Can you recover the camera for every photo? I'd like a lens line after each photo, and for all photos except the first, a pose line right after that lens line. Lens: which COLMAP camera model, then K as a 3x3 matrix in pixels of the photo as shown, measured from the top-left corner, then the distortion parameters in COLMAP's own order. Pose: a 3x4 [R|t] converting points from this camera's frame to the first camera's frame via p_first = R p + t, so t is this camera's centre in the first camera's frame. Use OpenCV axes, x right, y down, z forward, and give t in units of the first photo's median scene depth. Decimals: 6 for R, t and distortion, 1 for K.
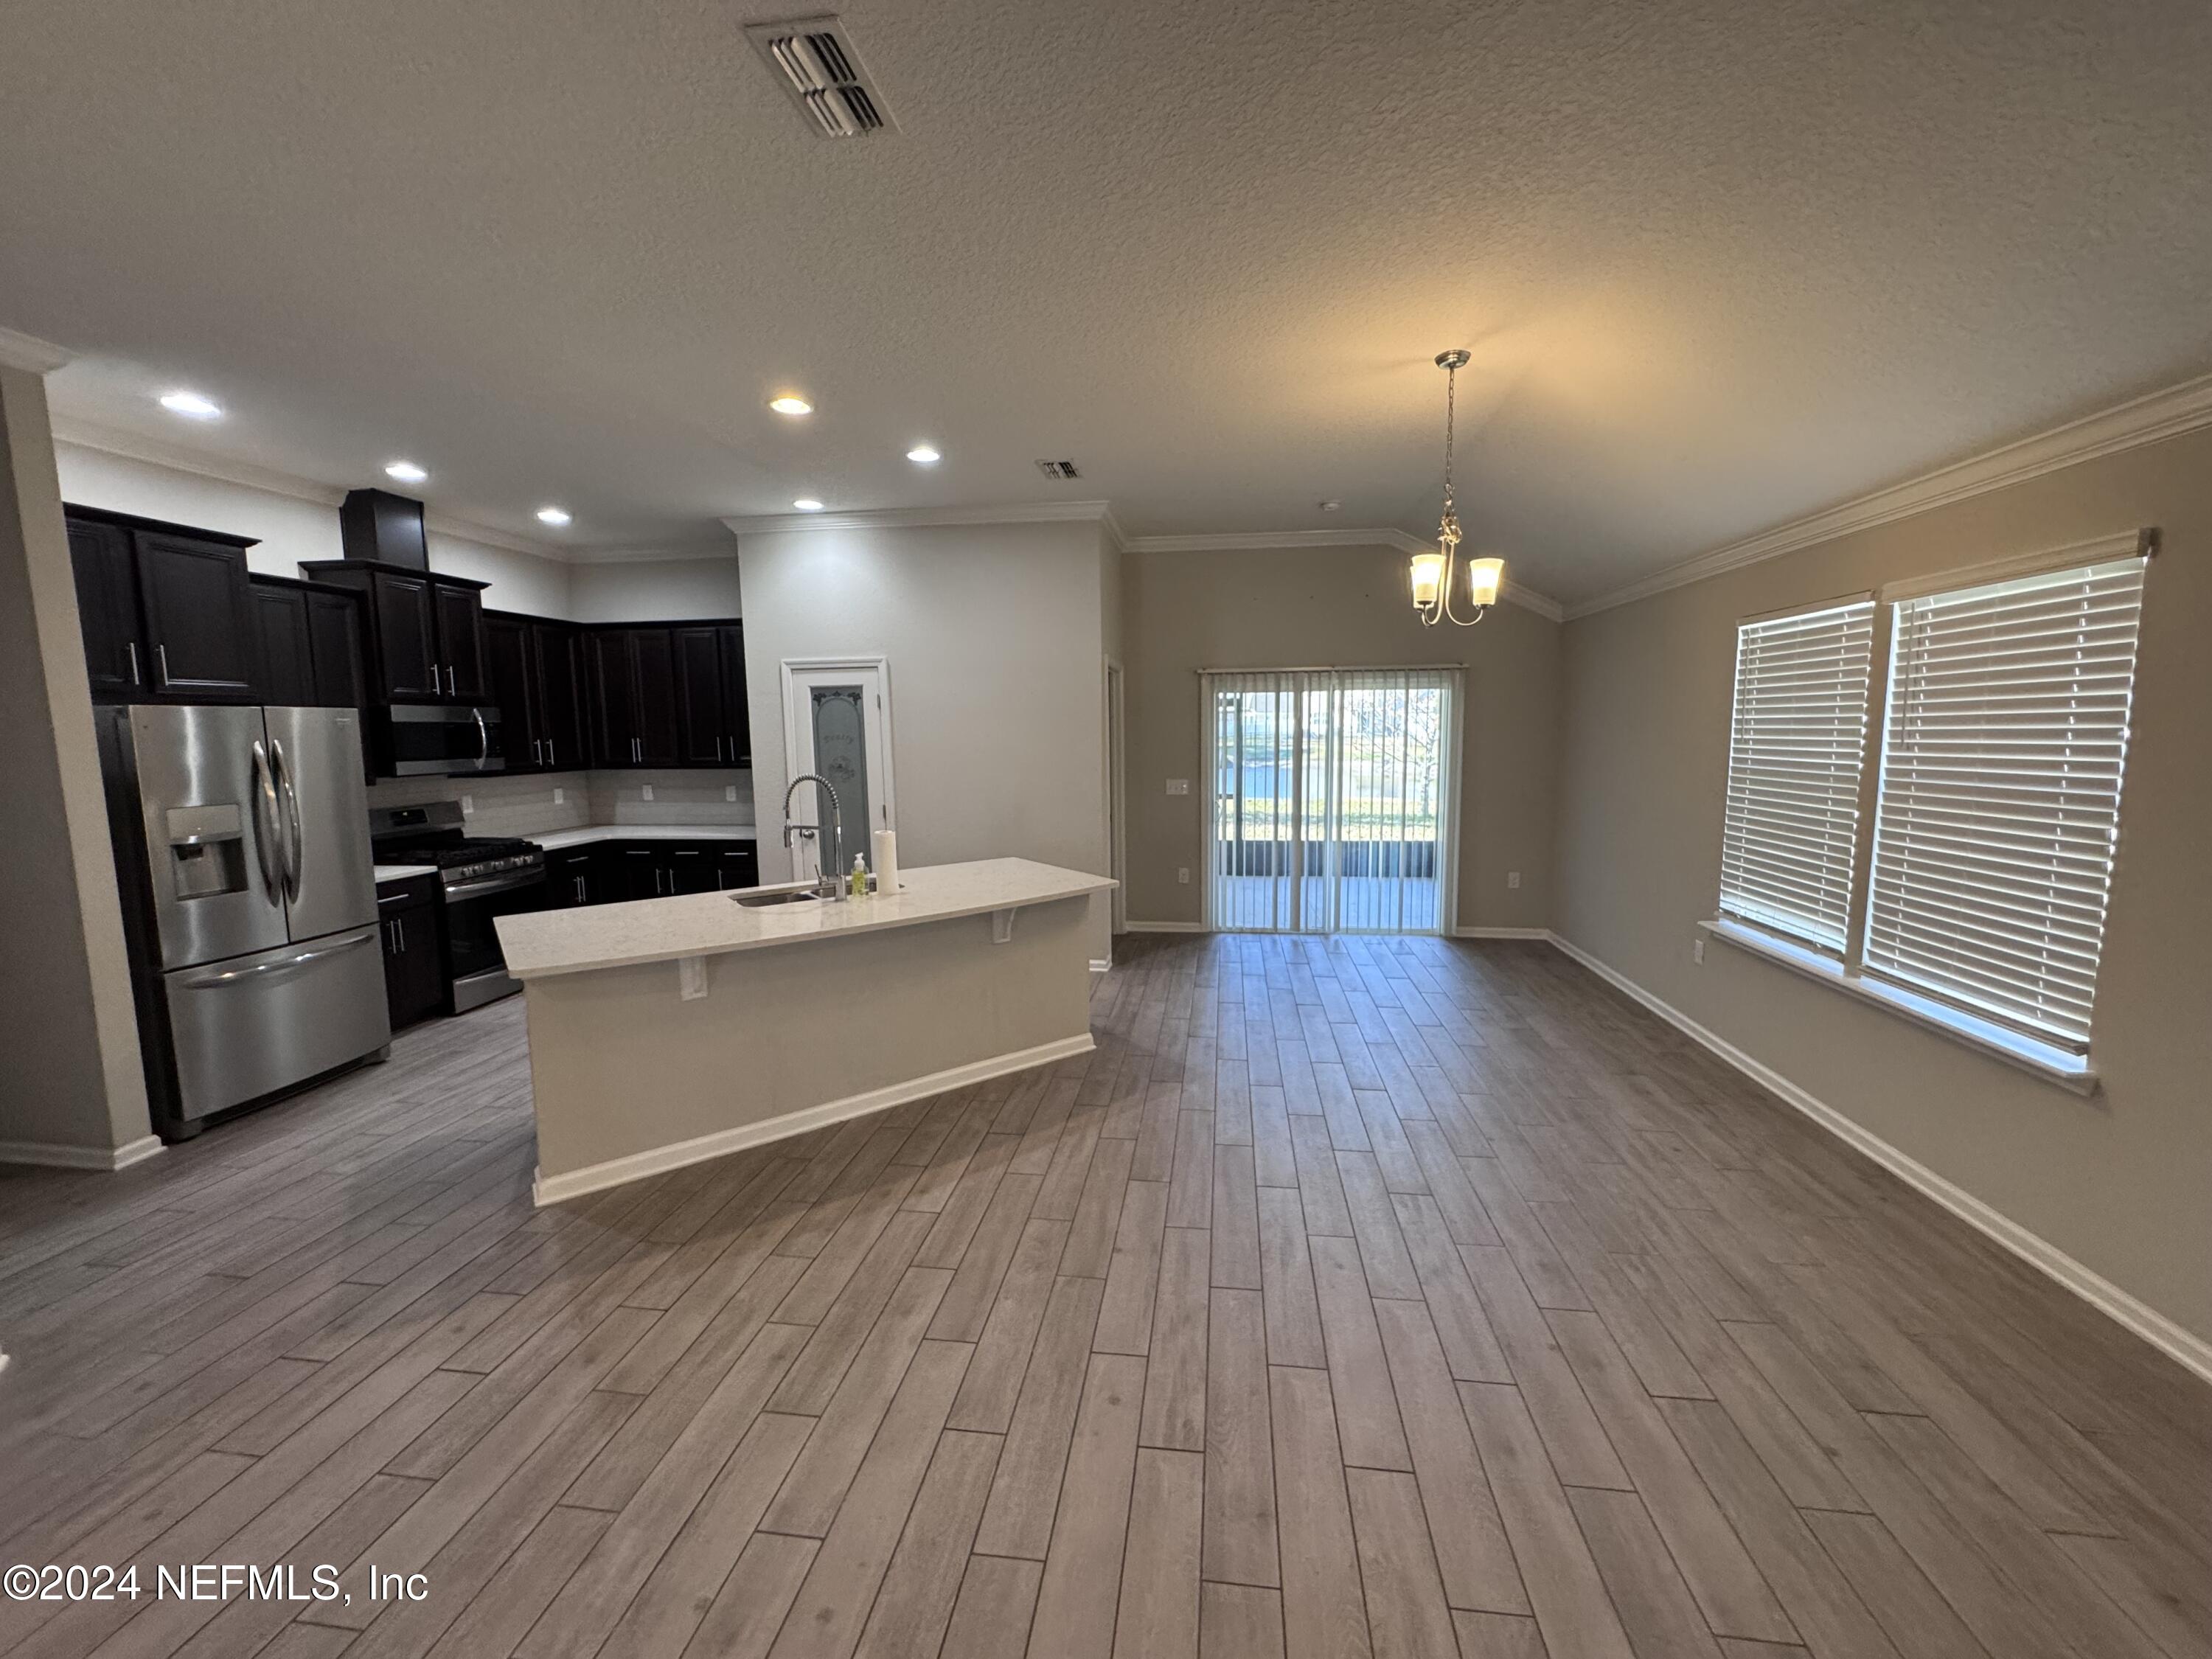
lens RADIAL K [[882.2, 0, 1106.0], [0, 882.2, 829.5], [0, 0, 1]] dist [-0.002408, -0.000010]
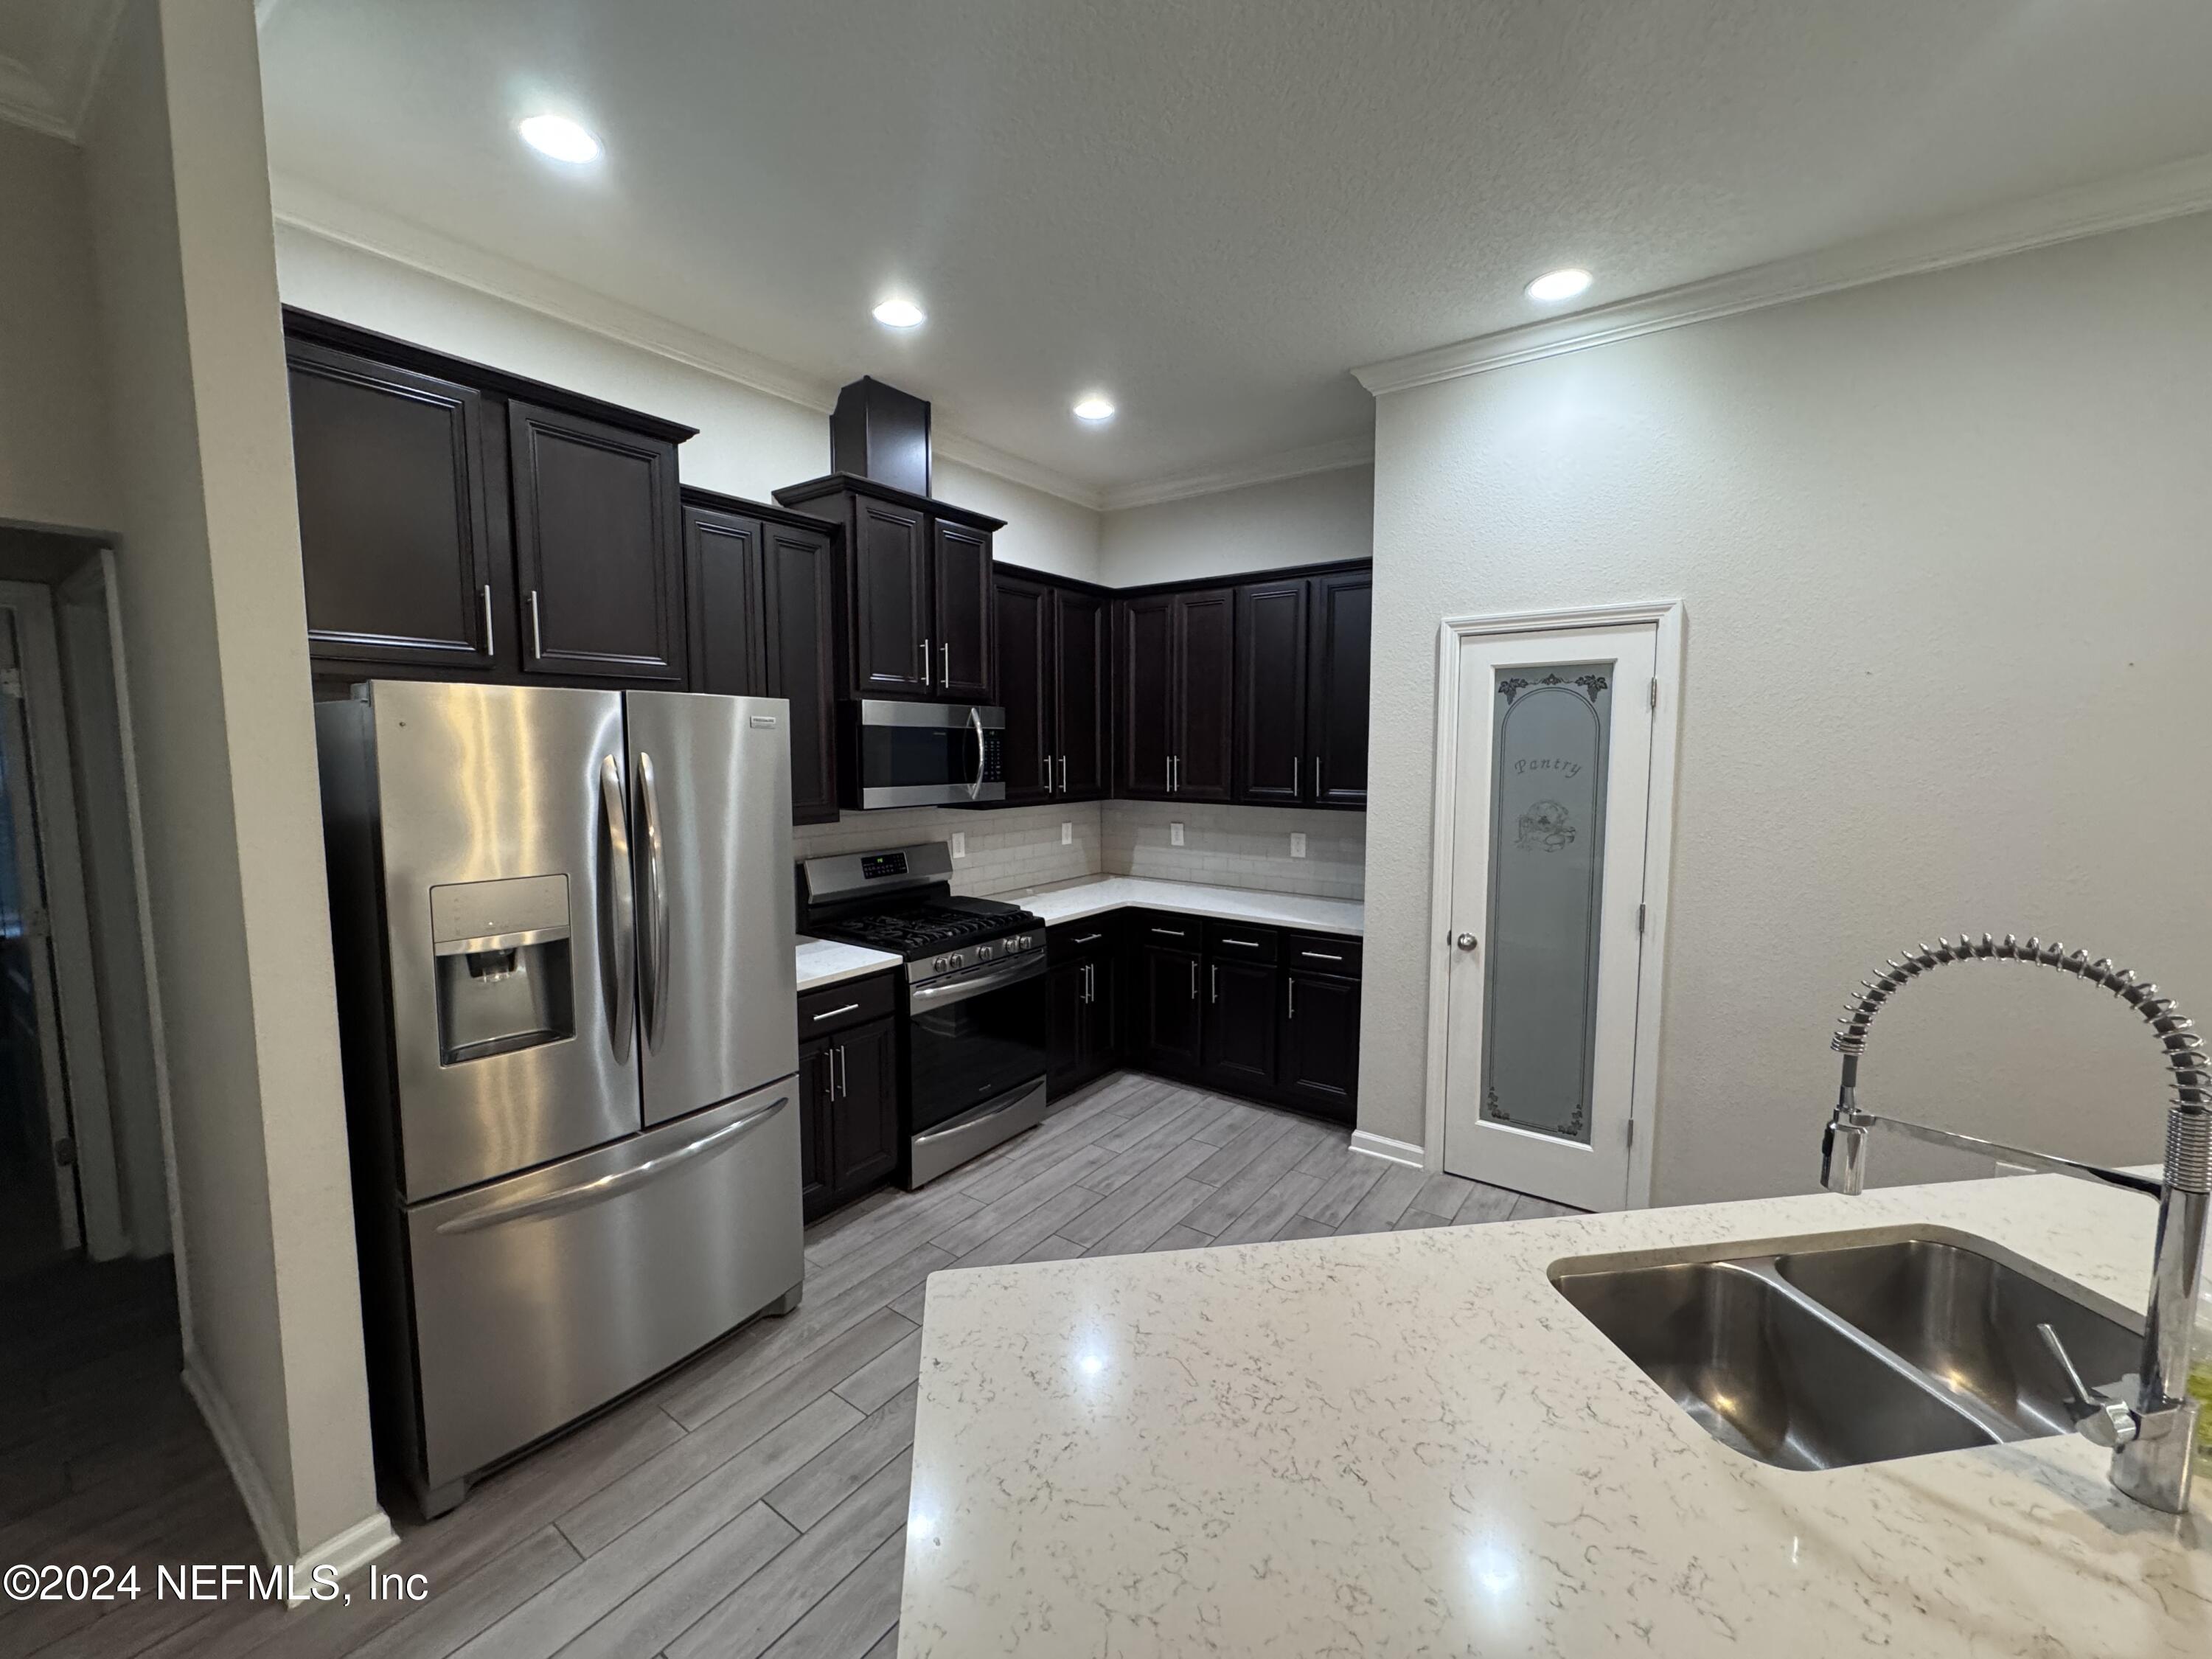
lens RADIAL K [[886.6, 0, 1106.0], [0, 886.6, 829.5], [0, 0, 1]] dist [-0.001773, -0.000316]
pose [[0.879729, 0.060319, -0.471633, -0.332556], [-0.069221, 0.997600, -0.001532, -0.055924], [0.470409, 0.033995, 0.881793, 0.498027]]
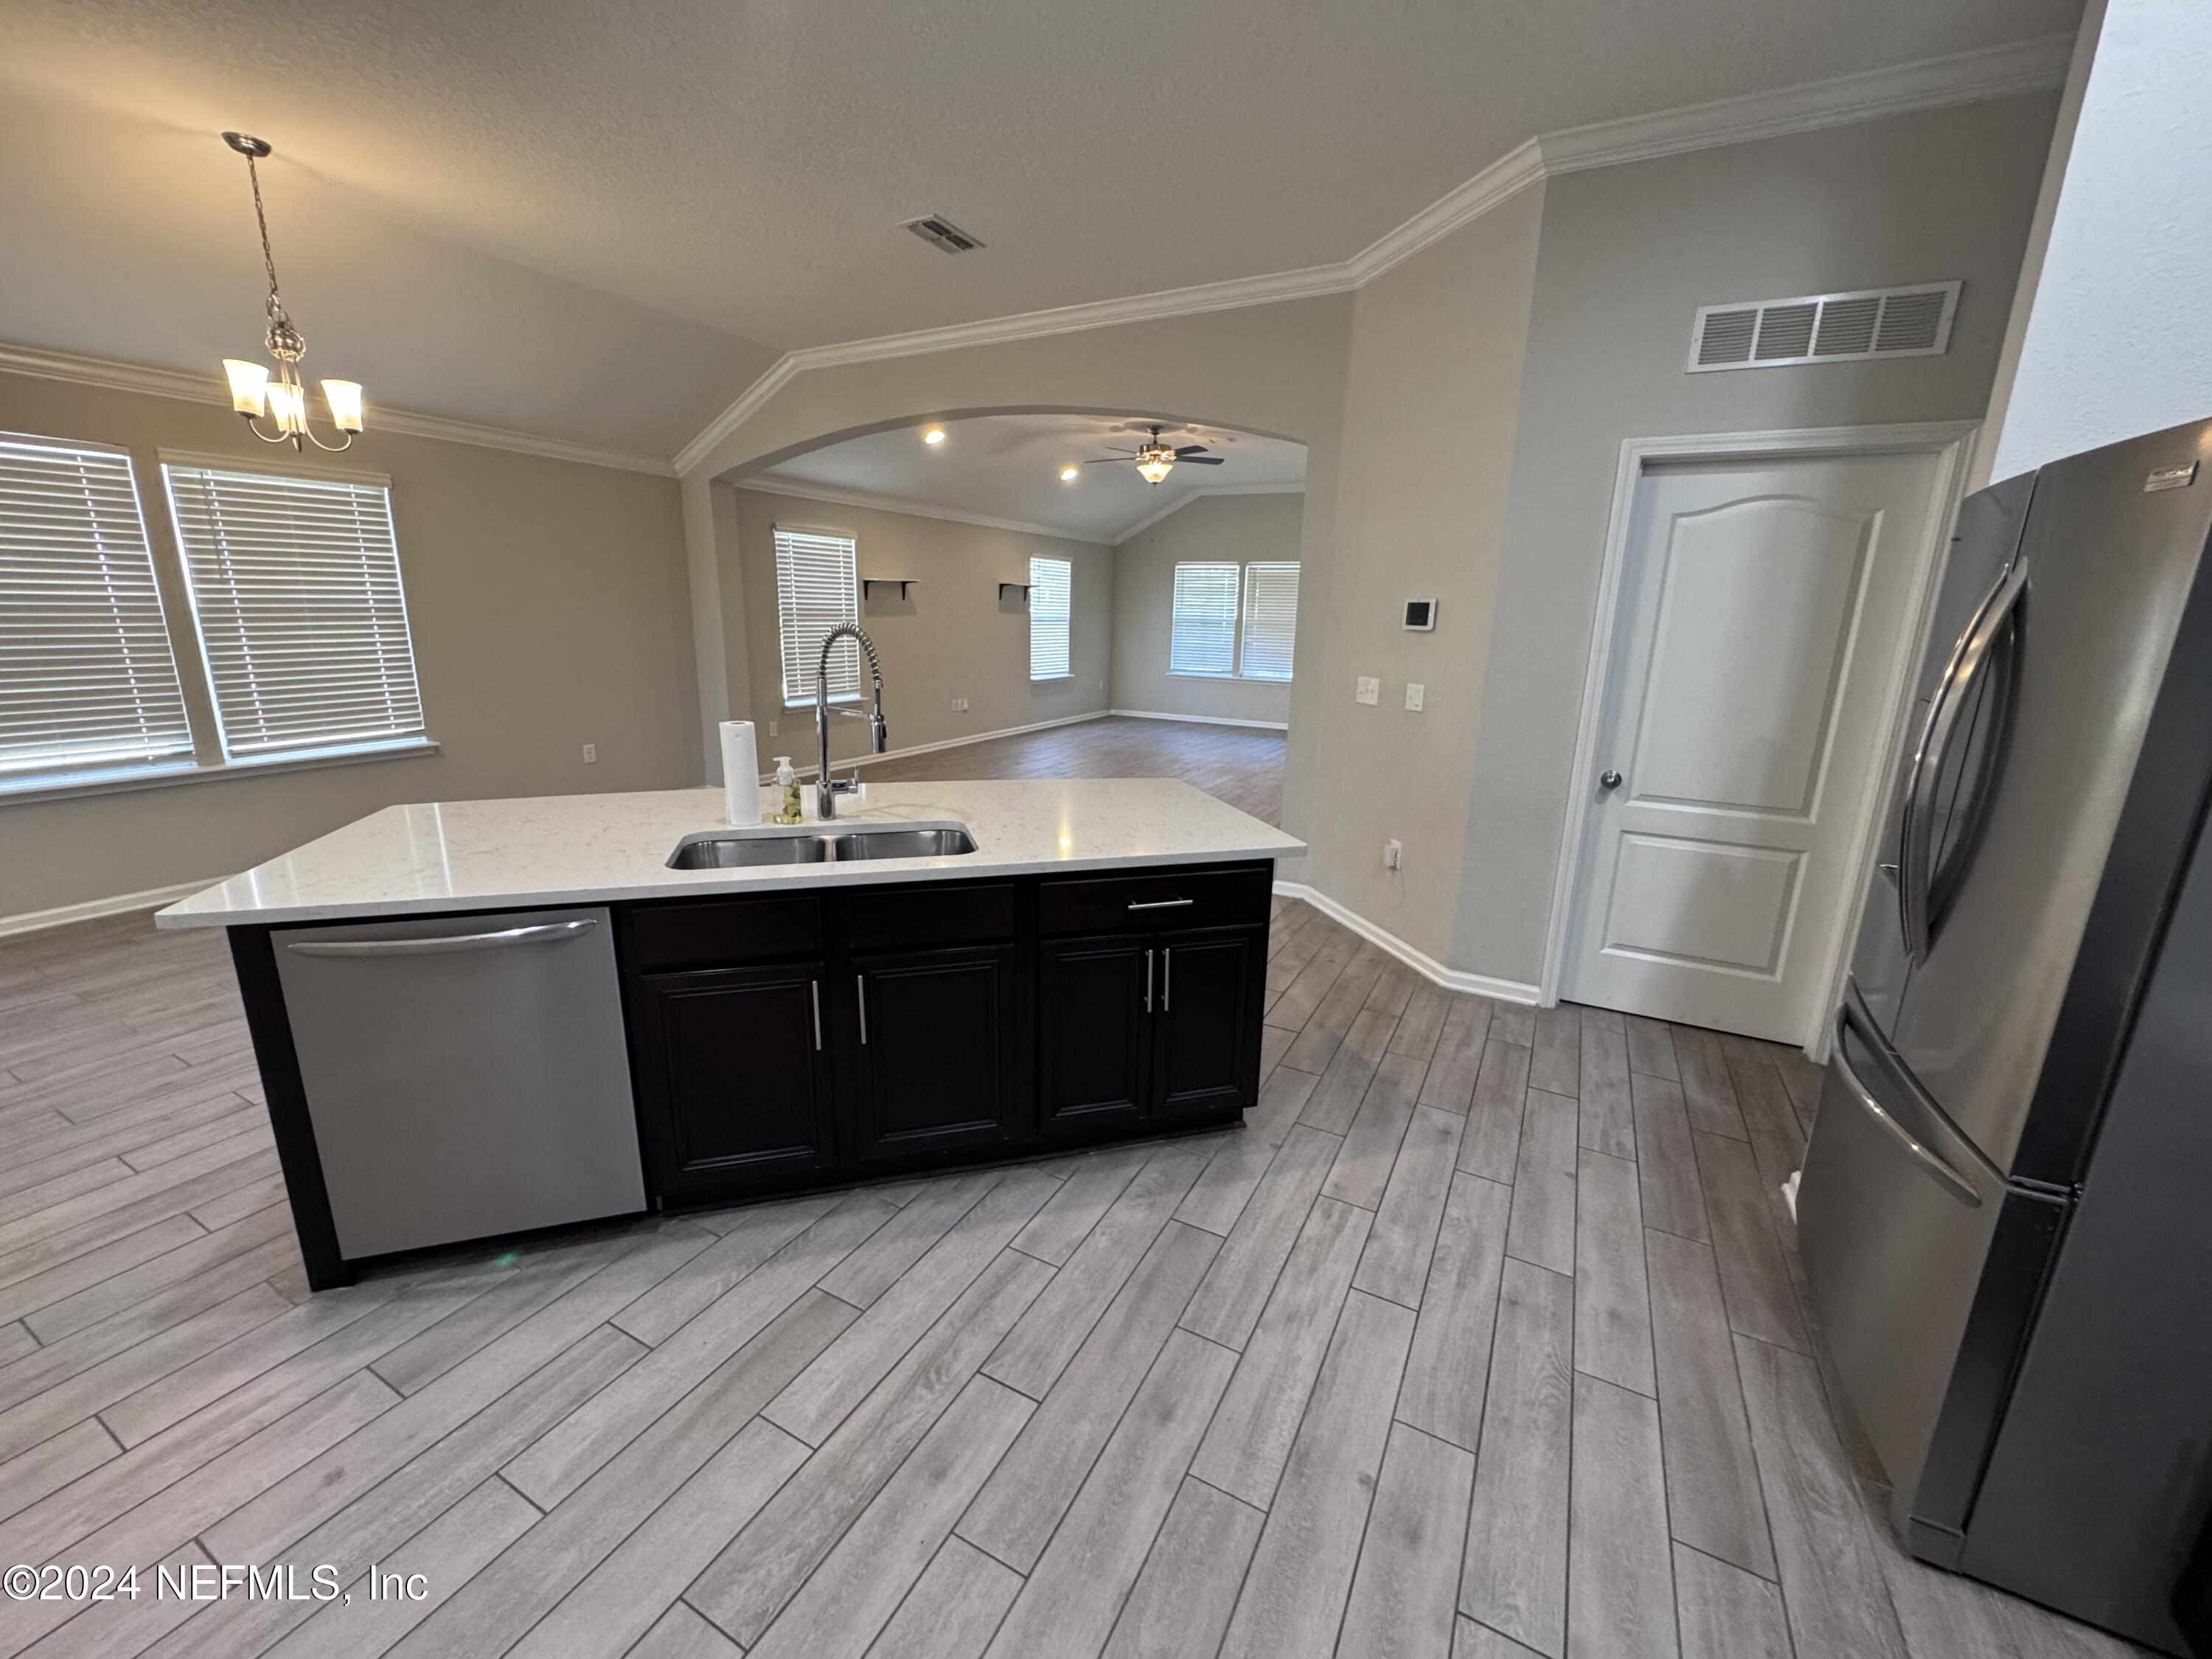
lens RADIAL K [[898.0, 0, 1106.0], [0, 898.0, 829.5], [0, 0, 1]] dist [0.000002, -0.000075]
pose [[-0.936725, -0.091811, 0.337812, -0.542218], [0.031270, 0.939193, 0.341964, -0.100439], [-0.348667, 0.330890, -0.876894, 1.137190]]
